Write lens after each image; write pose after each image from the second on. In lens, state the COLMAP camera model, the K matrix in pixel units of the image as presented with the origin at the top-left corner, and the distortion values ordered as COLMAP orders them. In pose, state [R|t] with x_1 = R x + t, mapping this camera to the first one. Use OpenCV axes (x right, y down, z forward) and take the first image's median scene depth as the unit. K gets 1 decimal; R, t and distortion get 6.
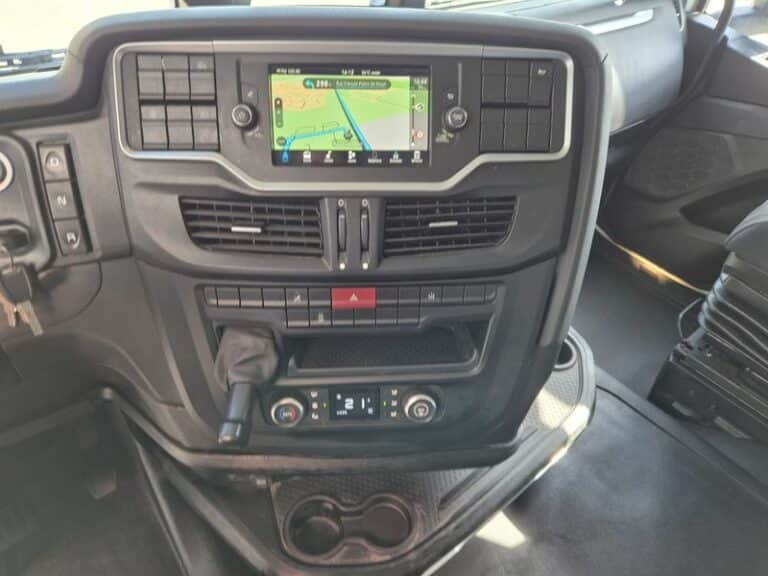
lens RADIAL K [[515.3, 0, 391.0], [0, 515.3, 295.2], [0, 0, 1]] dist [0.048891, -0.030159]
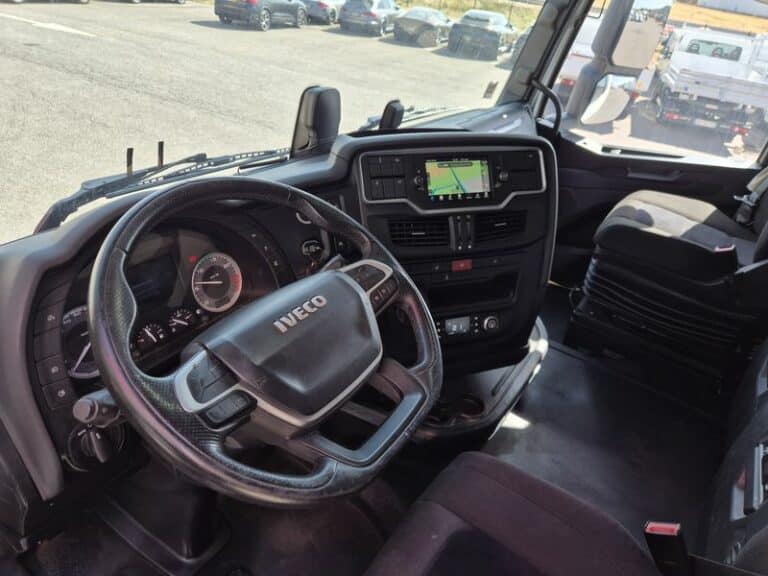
lens RADIAL K [[515.3, 0, 378.3], [0, 515.3, 284.2], [0, 0, 1]] dist [0.048891, -0.030159]
pose [[0.958394, -0.106482, 0.264844, -1.003572], [0.147477, 0.979104, -0.140022, 0.338771], [-0.244400, 0.173255, 0.954071, -0.900548]]
